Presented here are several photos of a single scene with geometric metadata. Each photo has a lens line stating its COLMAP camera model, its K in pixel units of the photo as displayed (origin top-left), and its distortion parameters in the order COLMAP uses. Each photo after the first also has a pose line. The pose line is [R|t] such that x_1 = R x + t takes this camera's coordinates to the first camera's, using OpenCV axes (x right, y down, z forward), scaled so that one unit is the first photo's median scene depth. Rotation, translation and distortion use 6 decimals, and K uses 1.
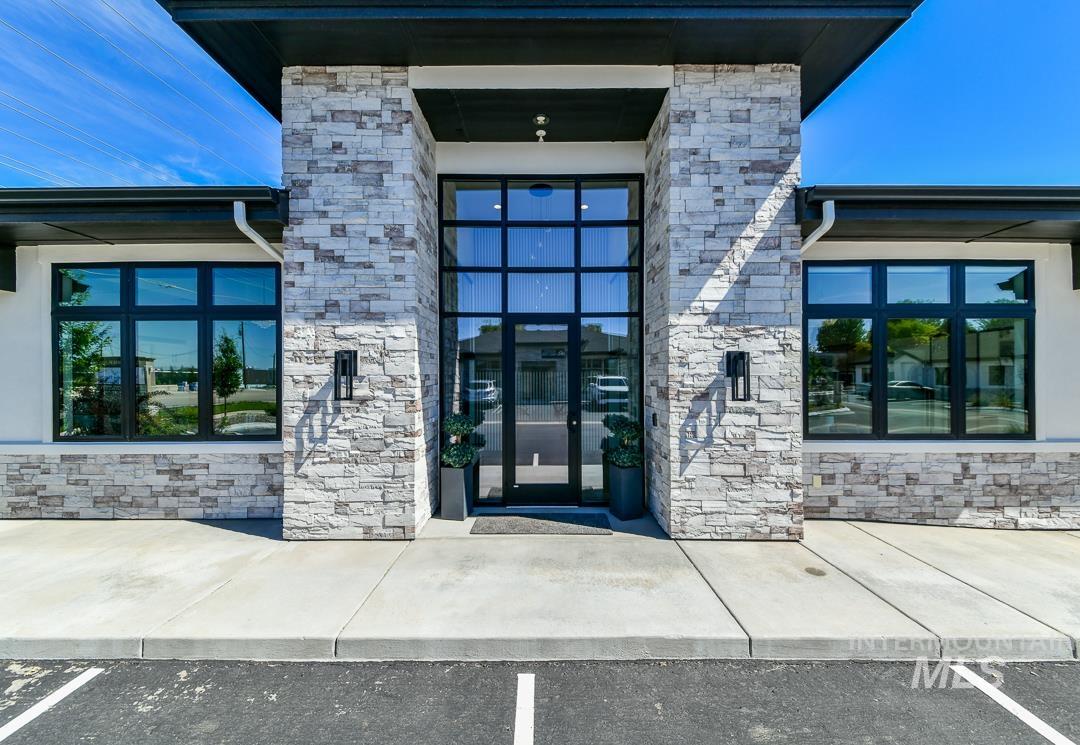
lens RADIAL K [[423.2, 0, 540.2], [0, 423.2, 379.6], [0, 0, 1]] dist [0.003334, -0.001319]
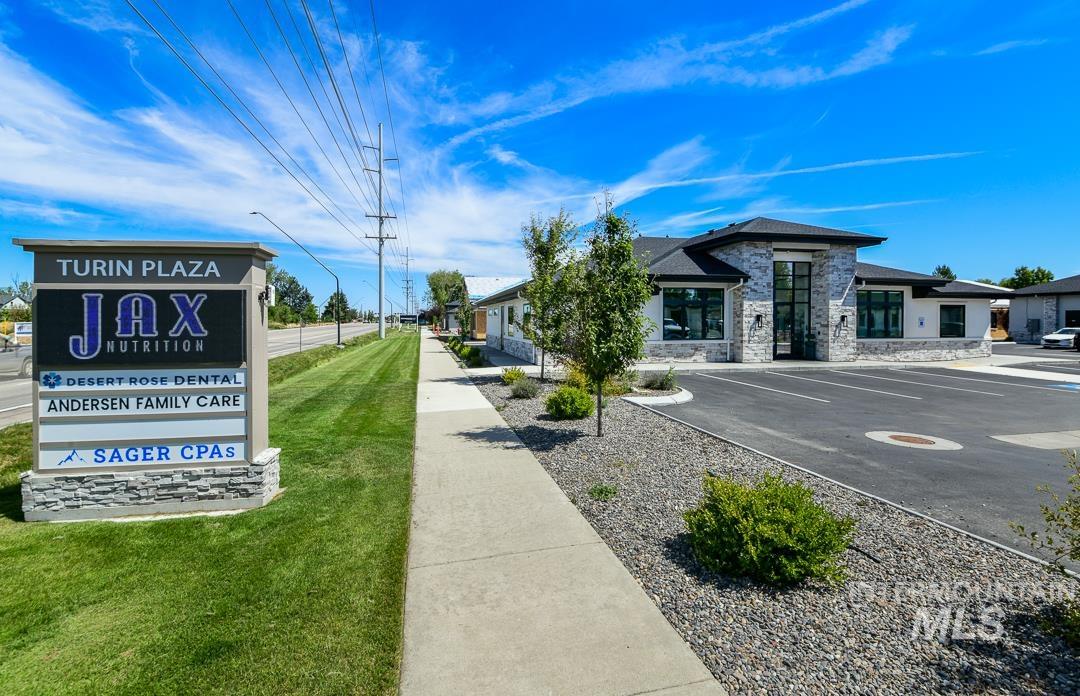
lens RADIAL K [[560.7, 0, 511.1], [0, 560.7, 329.5], [0, 0, 1]] dist [0.026966, -0.018192]
pose [[0.973408, -0.001566, 0.229072, -3.856045], [-0.002320, 0.999858, 0.016691, -0.010937], [-0.229066, -0.016778, 0.973266, -3.533766]]
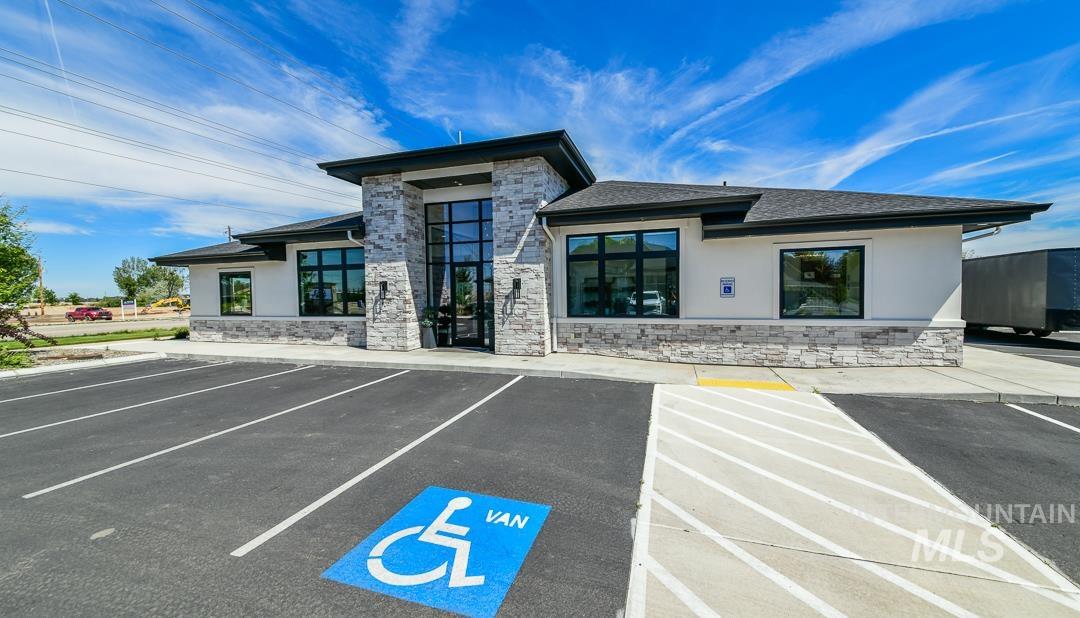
lens RADIAL K [[419.5, 0, 520.5], [0, 419.5, 311.2], [0, 0, 1]] dist [0.030496, -0.001834]
pose [[0.944873, 0.003229, -0.327420, 1.253823], [0.009815, 0.999223, 0.038181, 0.029497], [0.327289, -0.039290, 0.944107, -1.273328]]
